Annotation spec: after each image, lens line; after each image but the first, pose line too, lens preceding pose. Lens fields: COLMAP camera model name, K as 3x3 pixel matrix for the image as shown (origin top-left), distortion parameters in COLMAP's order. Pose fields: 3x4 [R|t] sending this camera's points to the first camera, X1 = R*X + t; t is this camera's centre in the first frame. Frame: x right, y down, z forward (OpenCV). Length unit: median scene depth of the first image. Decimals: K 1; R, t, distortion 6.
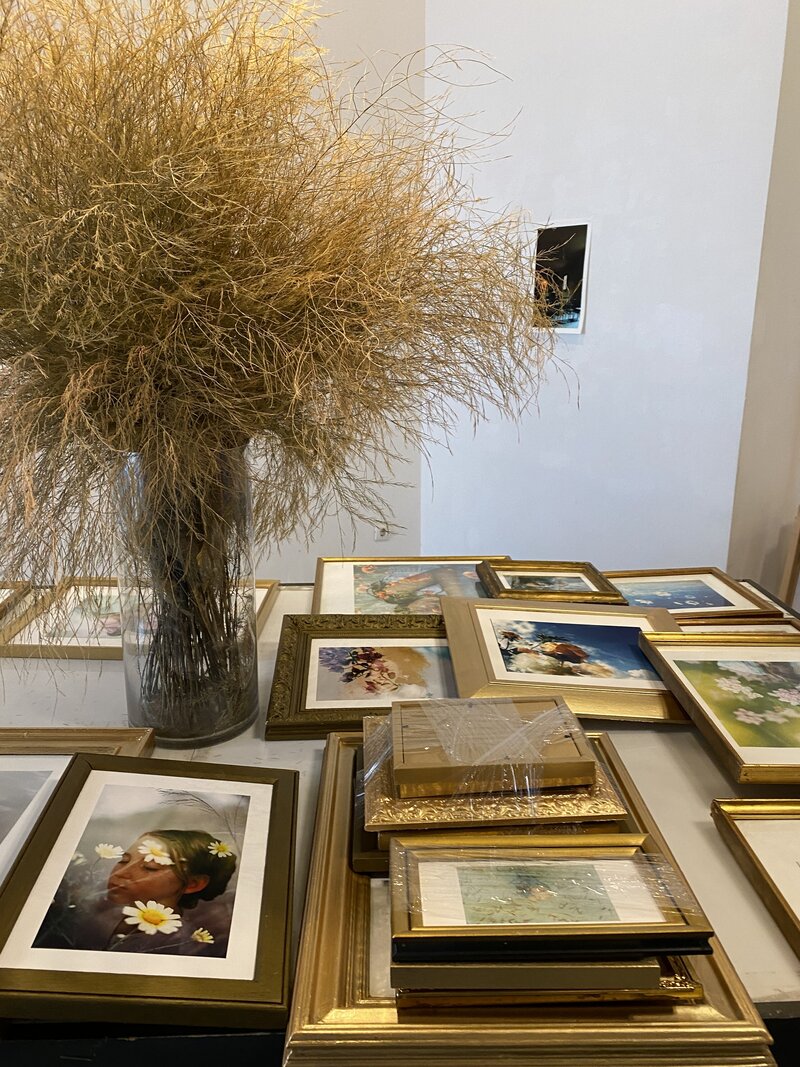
lens RADIAL K [[788.7, 0, 398.4], [0, 788.7, 532.9], [0, 0, 1]] dist [0.009763, -0.001719]
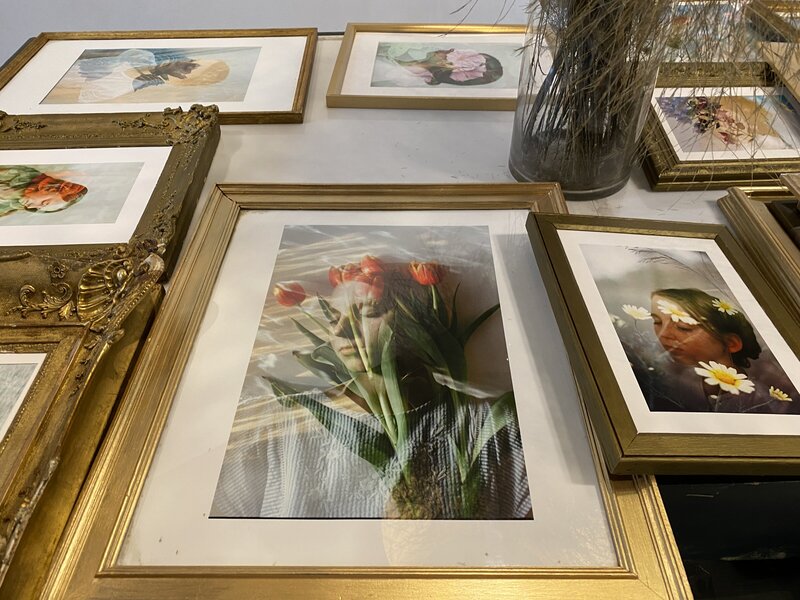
lens RADIAL K [[591.3, 0, 407.0], [0, 591.3, 296.4], [0, 0, 1]] dist [0.009763, -0.001719]
pose [[0.999895, -0.003430, -0.014084, -0.610744], [0.009585, 0.885294, 0.464934, 0.021170], [0.010874, -0.465020, 0.885233, 0.301783]]
